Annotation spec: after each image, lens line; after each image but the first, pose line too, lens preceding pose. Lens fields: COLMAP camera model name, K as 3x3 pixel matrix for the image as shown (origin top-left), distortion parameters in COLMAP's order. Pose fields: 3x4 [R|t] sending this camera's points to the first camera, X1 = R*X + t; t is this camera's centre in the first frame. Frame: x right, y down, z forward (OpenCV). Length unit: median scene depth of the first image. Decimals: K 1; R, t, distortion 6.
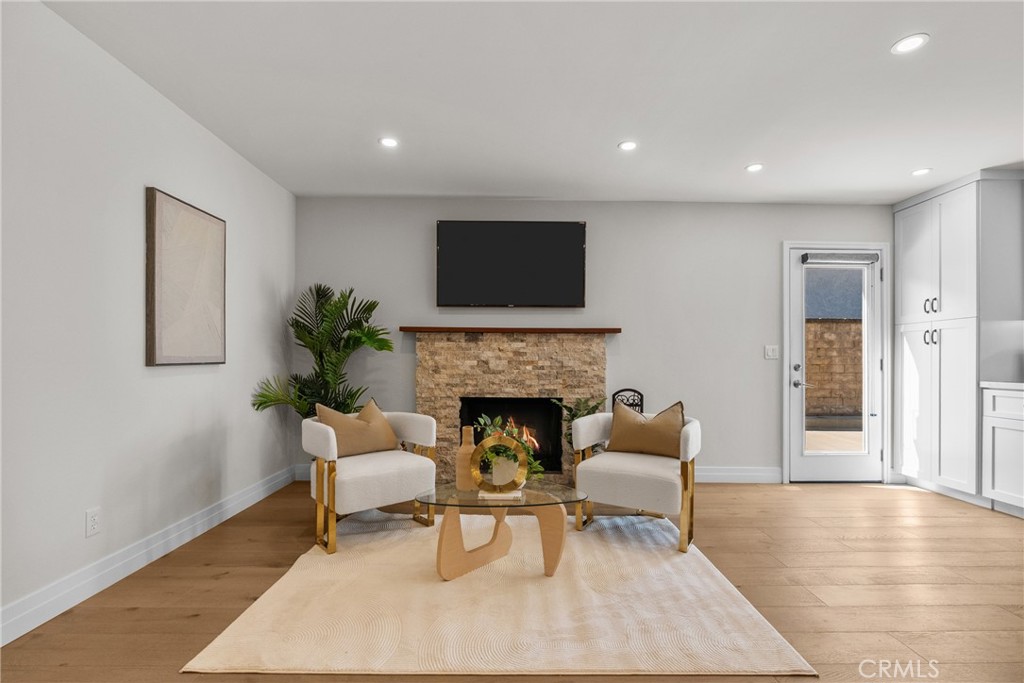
lens RADIAL K [[464.8, 0, 516.0], [0, 464.8, 359.6], [0, 0, 1]] dist [-0.006117, 0.000028]
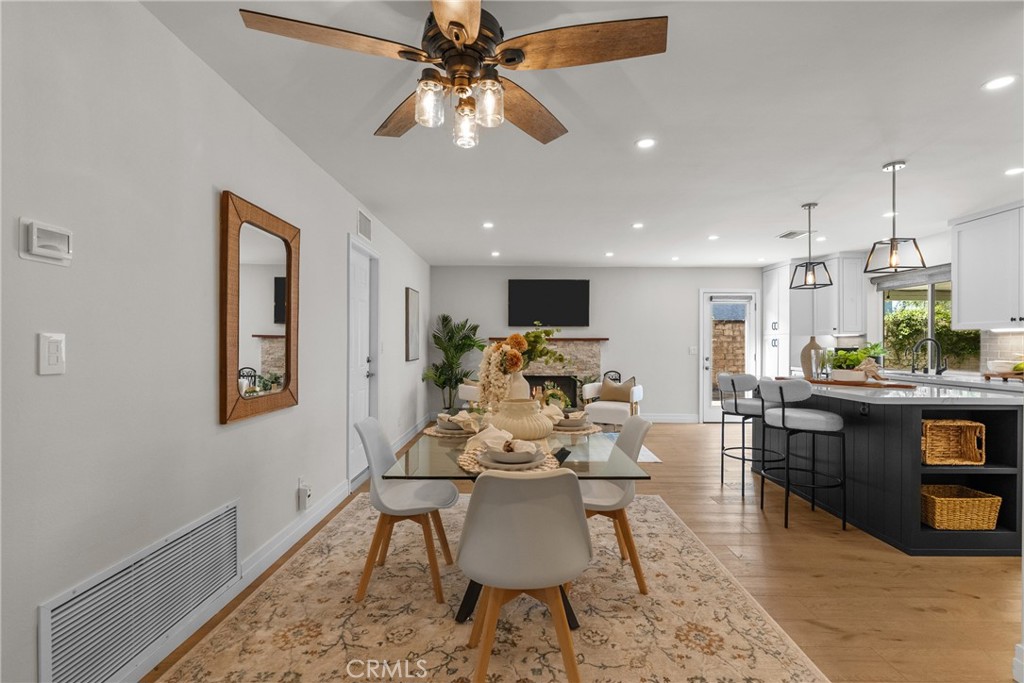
lens RADIAL K [[464.8, 0, 517.1], [0, 464.8, 342.7], [0, 0, 1]] dist [-0.006117, 0.000028]
pose [[0.999880, -0.001674, -0.015424, -0.108494], [0.001664, 0.999998, -0.000643, -0.047757], [0.015426, 0.000618, 0.999881, -0.844139]]
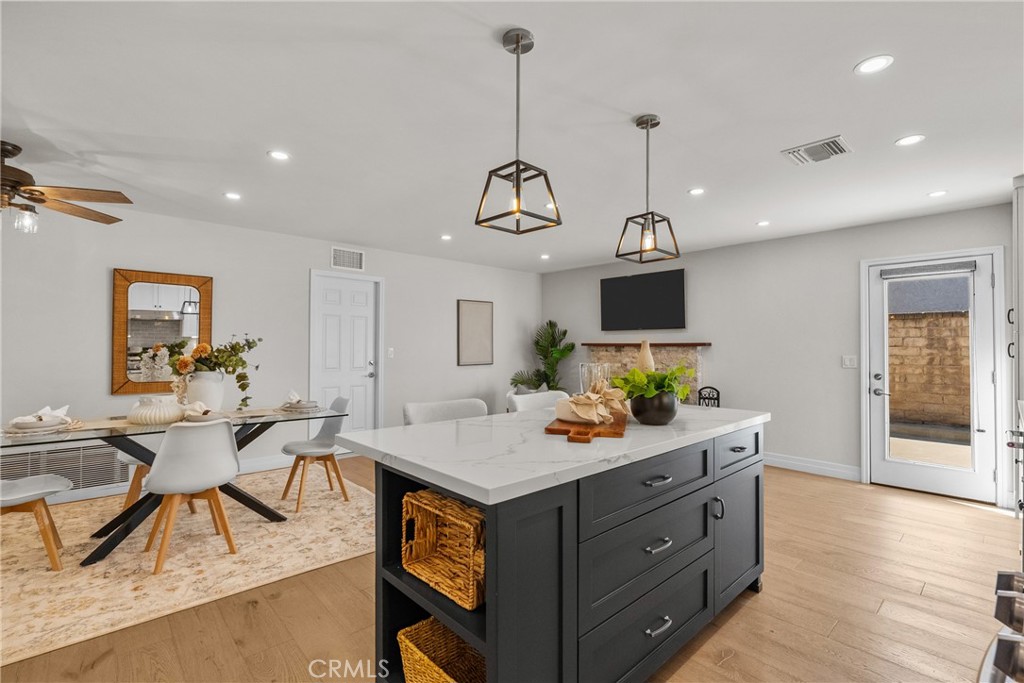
lens RADIAL K [[464.8, 0, 528.8], [0, 464.8, 343.8], [0, 0, 1]] dist [-0.006117, 0.000028]
pose [[0.686729, -0.008888, -0.726859, 0.864618], [0.001388, 0.999939, -0.010916, -0.049485], [0.726912, 0.006488, 0.686700, -0.333141]]
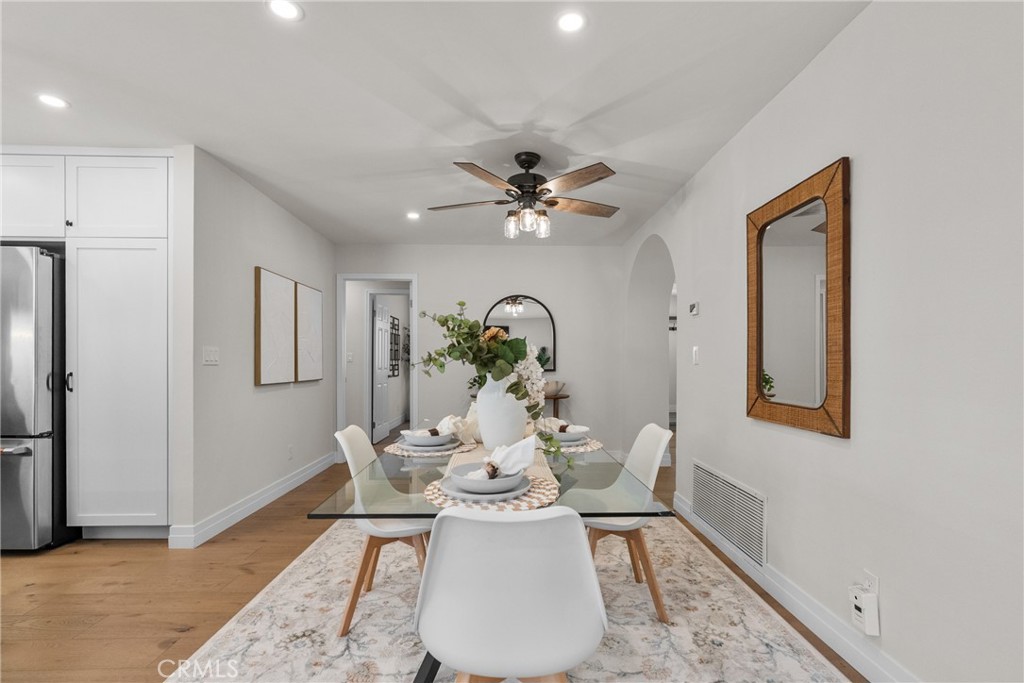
lens RADIAL K [[464.8, 0, 513.1], [0, 464.8, 365.9], [0, 0, 1]] dist [-0.006117, 0.000028]
pose [[-0.999864, -0.008686, -0.013983, -0.131746], [-0.008826, 0.999911, 0.009989, -0.025602], [0.013895, 0.010112, -0.999852, 0.312166]]
